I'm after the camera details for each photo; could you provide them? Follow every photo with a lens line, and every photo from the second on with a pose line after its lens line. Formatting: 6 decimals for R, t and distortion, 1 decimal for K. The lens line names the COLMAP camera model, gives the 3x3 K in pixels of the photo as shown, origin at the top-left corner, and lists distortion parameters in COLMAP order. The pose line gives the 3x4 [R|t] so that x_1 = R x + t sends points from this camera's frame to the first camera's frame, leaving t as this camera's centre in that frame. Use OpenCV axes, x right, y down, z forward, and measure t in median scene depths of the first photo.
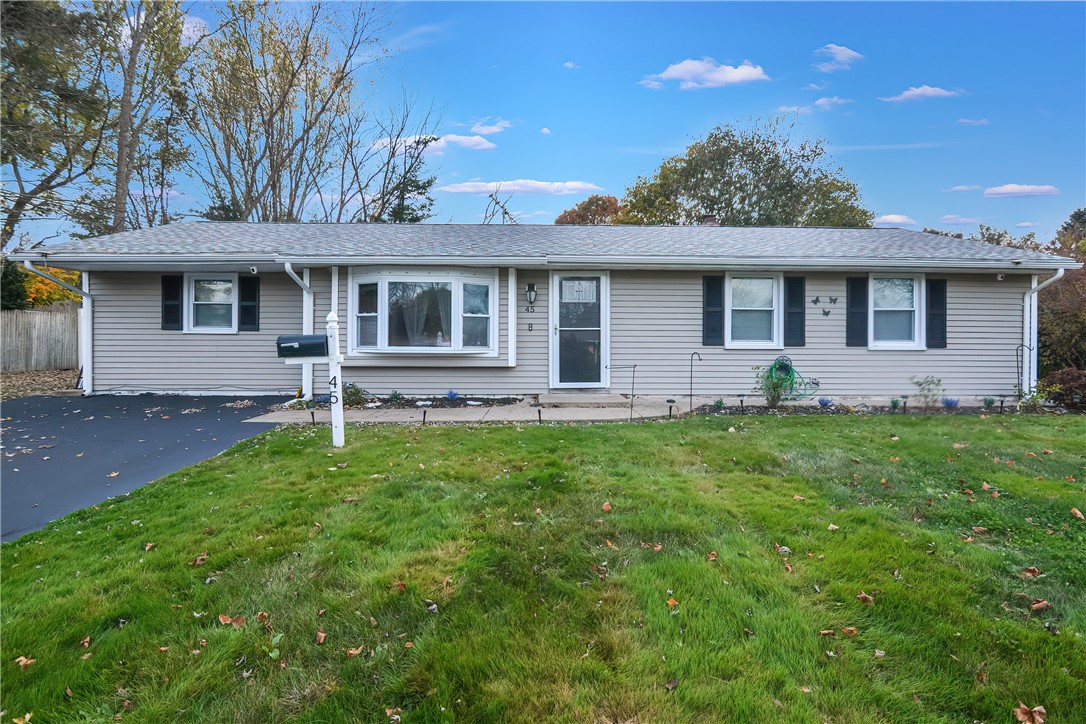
lens RADIAL K [[532.5, 0, 544.9], [0, 532.5, 346.4], [0, 0, 1]] dist [-0.002203, -0.001189]
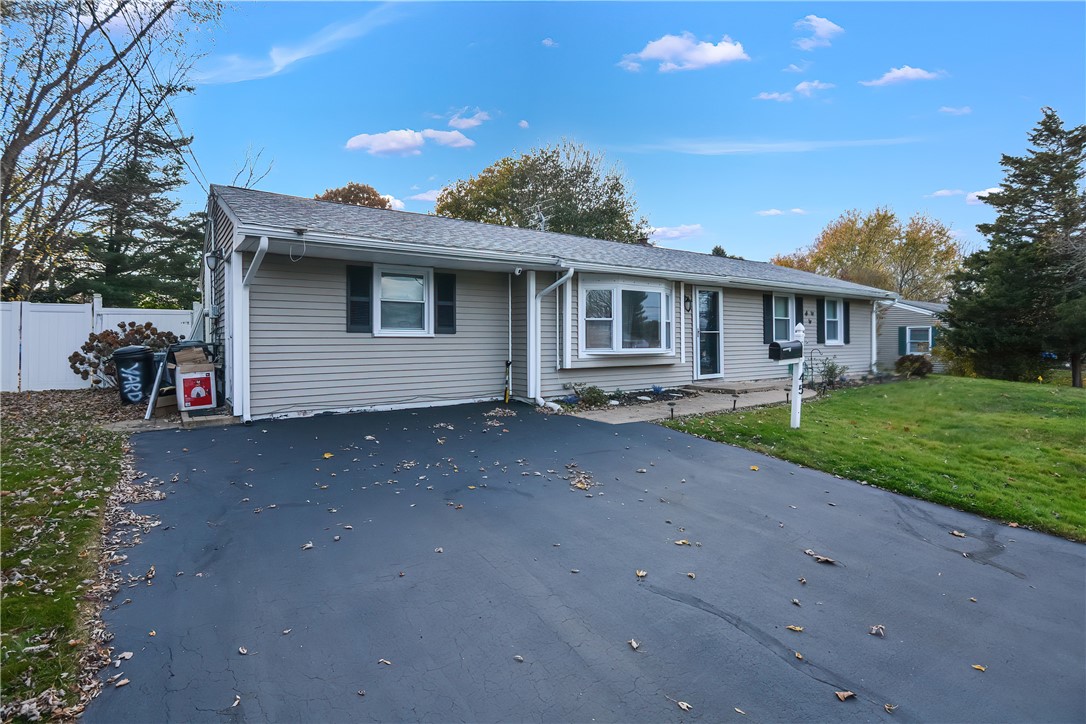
lens RADIAL K [[534.2, 0, 541.3], [0, 534.2, 325.1], [0, 0, 1]] dist [-0.003558, -0.000757]
pose [[0.824412, 0.008186, 0.565931, -0.980186], [0.008468, 0.999605, -0.026795, -0.018863], [-0.565926, 0.026882, 0.824017, 0.170918]]
